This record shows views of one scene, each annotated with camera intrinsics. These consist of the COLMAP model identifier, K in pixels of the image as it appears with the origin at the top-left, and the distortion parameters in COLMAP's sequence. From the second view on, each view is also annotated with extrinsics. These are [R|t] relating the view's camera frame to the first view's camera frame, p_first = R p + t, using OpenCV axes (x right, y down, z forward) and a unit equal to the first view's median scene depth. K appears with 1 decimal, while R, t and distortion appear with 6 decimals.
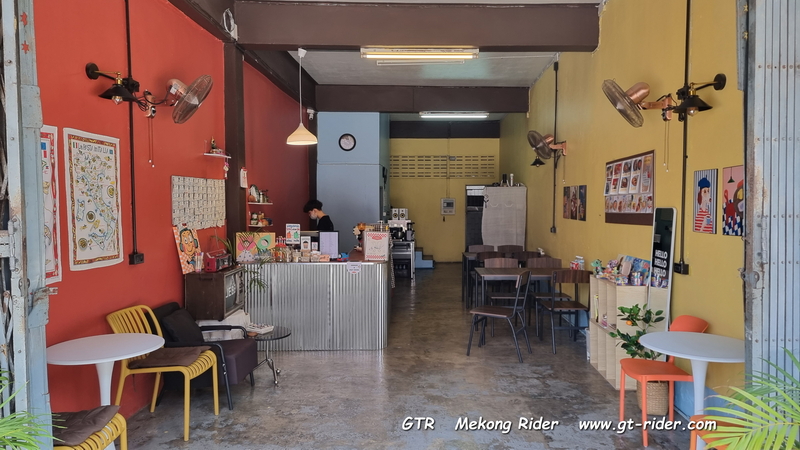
lens RADIAL K [[553.0, 0, 402.0], [0, 553.0, 226.7], [0, 0, 1]] dist [0.040340, -0.004479]
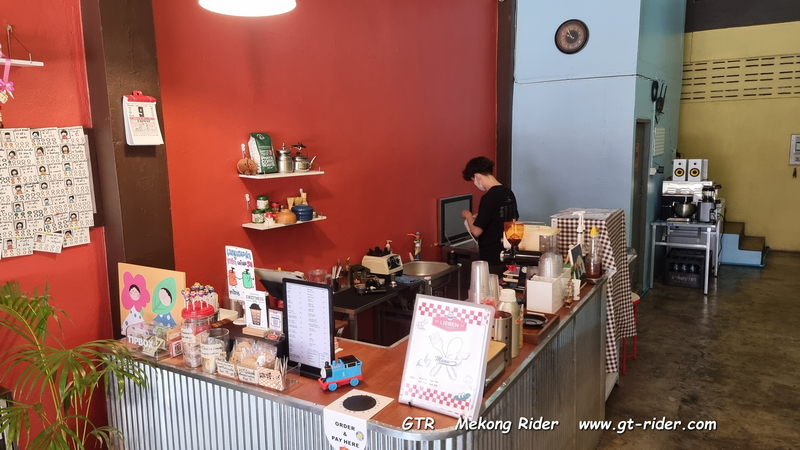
lens RADIAL K [[553.0, 0, 400.2], [0, 553.0, 222.3], [0, 0, 1]] dist [0.040340, -0.004479]
pose [[0.856114, 0.055729, -0.513773, 0.041514], [0.000240, 0.994126, 0.108233, -0.034052], [0.516786, -0.092783, 0.851072, 0.434802]]
